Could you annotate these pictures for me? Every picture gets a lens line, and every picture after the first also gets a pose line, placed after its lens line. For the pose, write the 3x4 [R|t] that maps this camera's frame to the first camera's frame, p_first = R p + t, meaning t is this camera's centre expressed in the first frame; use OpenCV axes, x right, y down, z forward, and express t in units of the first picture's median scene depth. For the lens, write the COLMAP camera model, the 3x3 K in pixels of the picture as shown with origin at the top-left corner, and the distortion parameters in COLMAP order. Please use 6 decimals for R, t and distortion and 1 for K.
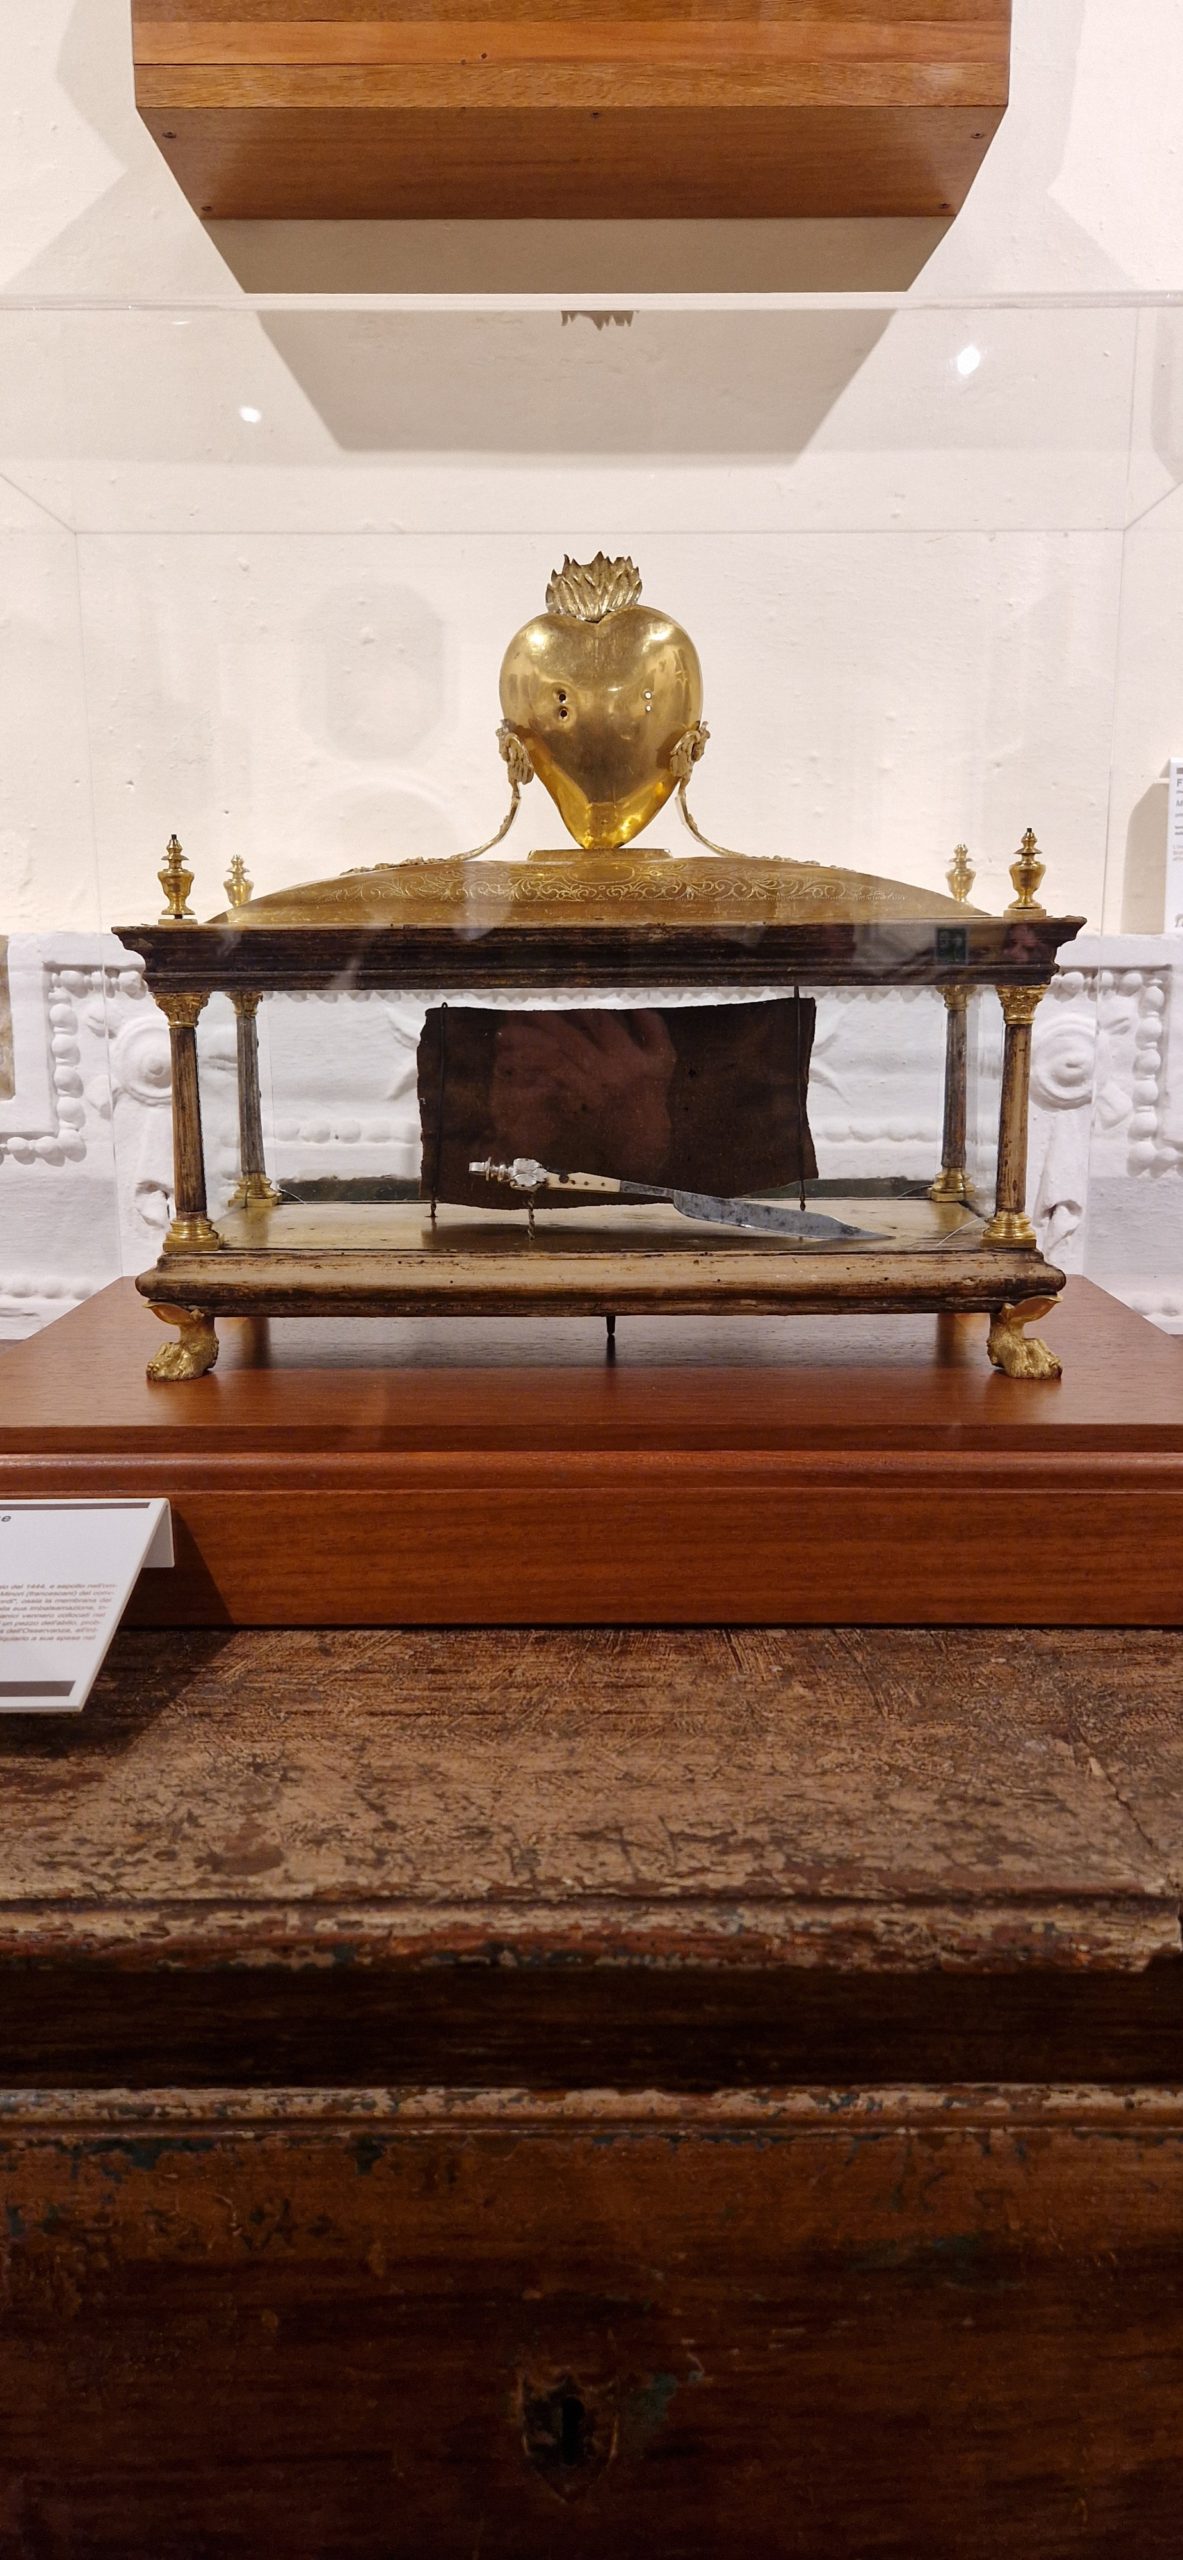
lens RADIAL K [[1723.8, 0, 575.0], [0, 1723.8, 1297.8], [0, 0, 1]] dist [0.073579, -0.056912]
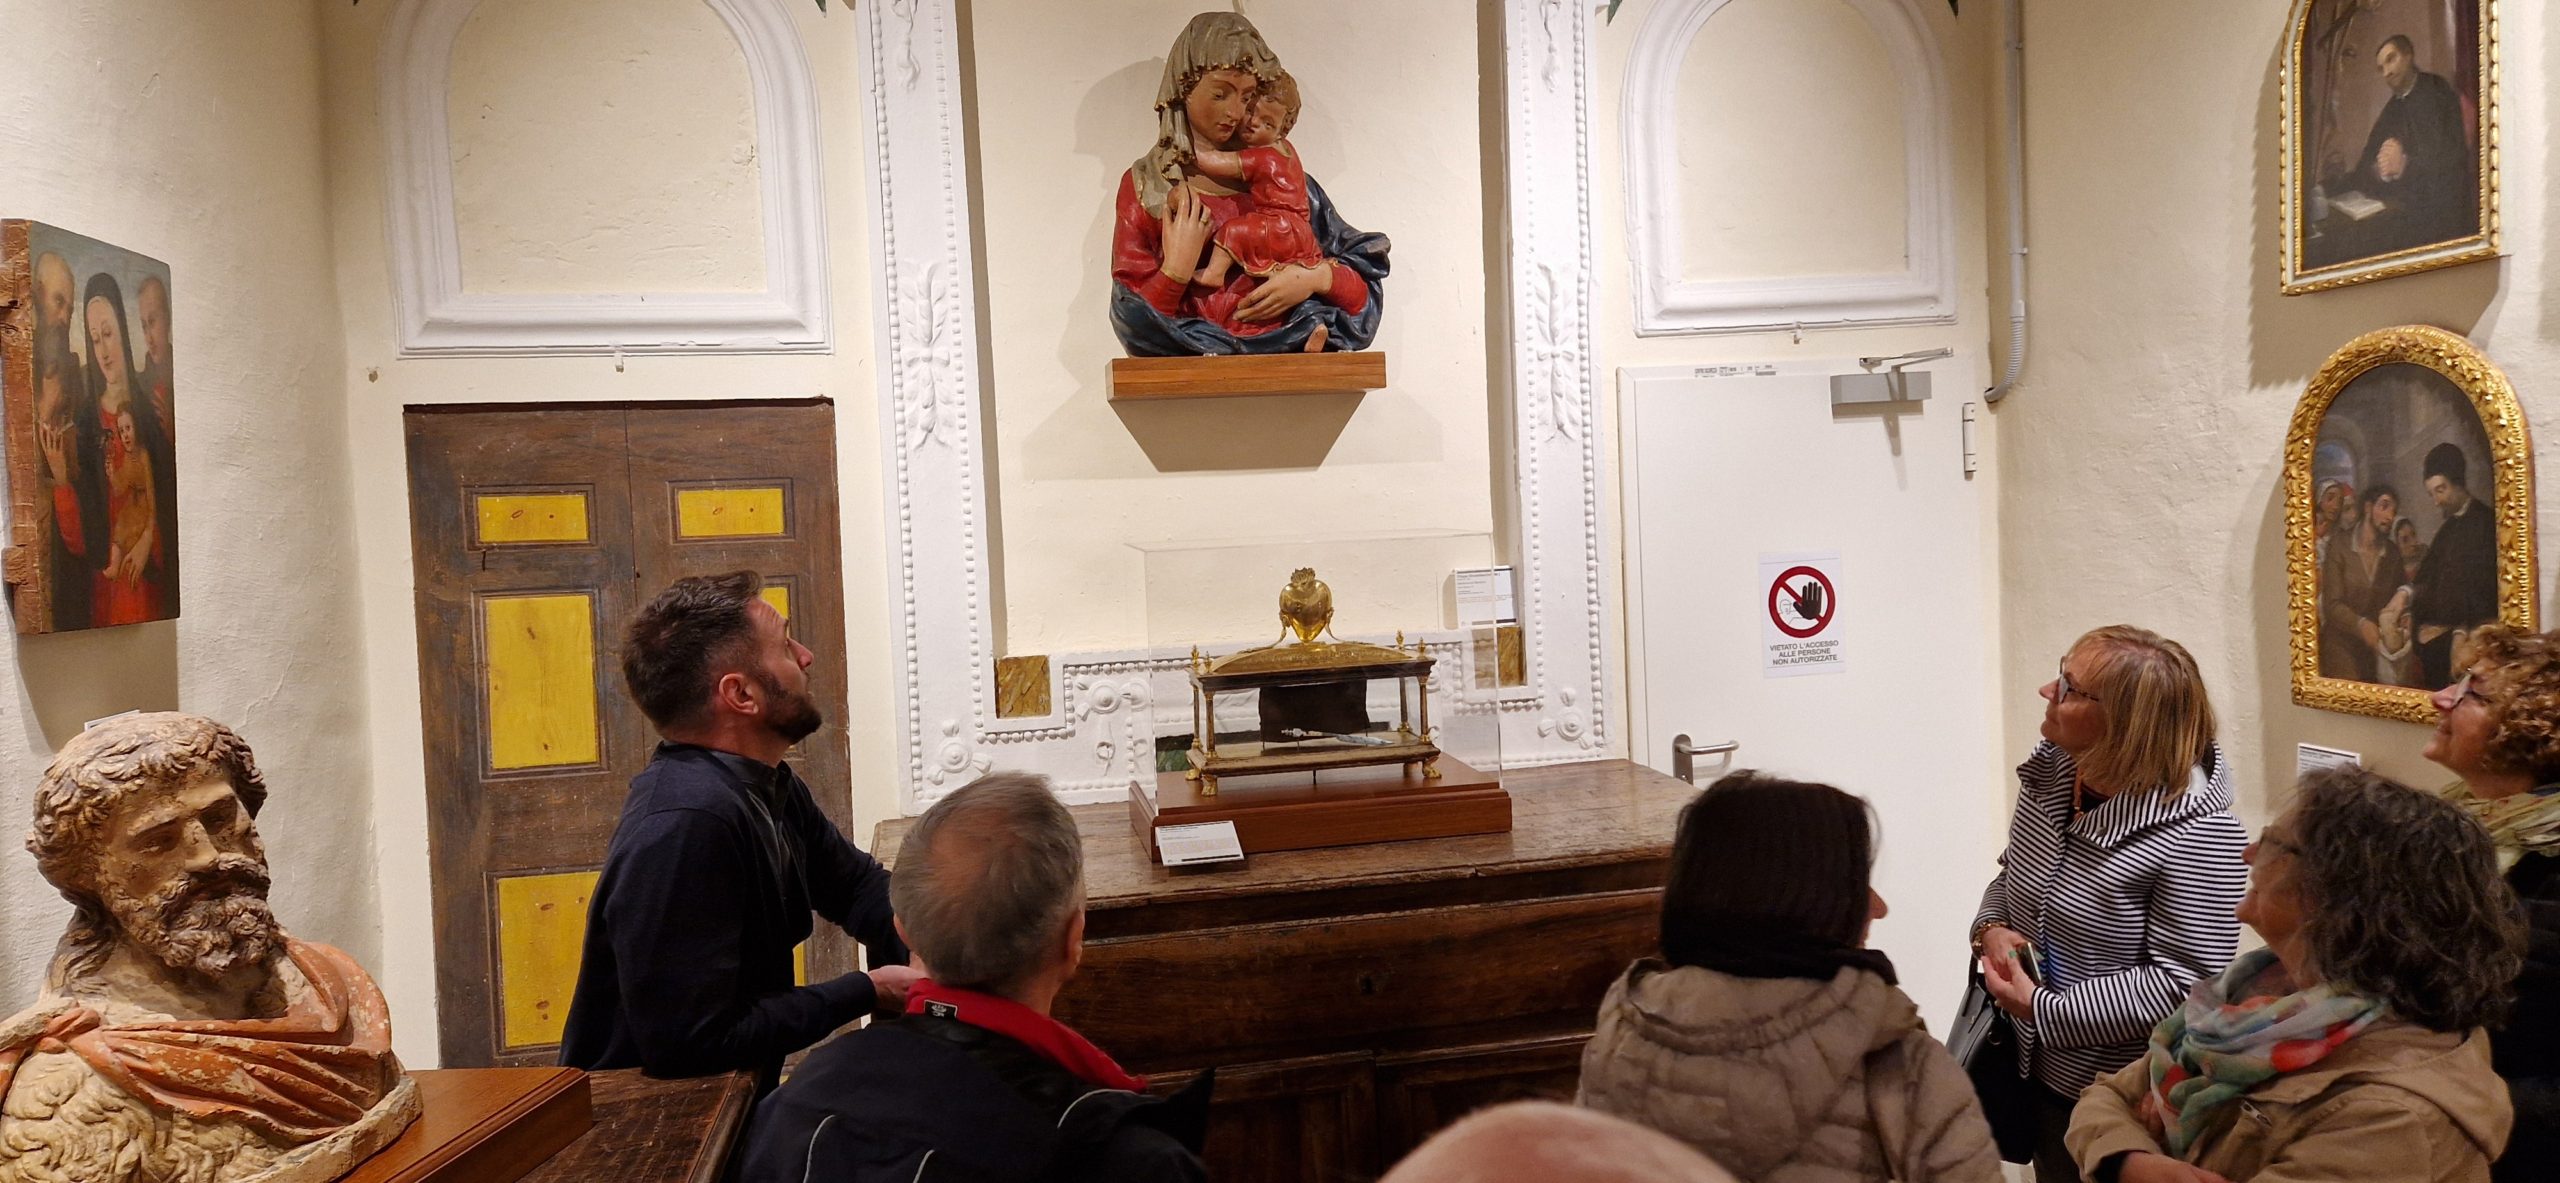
lens RADIAL K [[1723.8, 0, 1277.9], [0, 1723.8, 576.4], [0, 0, 1]] dist [0.073579, -0.056912]
pose [[0.977576, -0.050160, 0.204520, -0.788033], [0.078755, 0.987825, -0.134164, 0.087655], [-0.195300, 0.147263, 0.969625, -2.551519]]
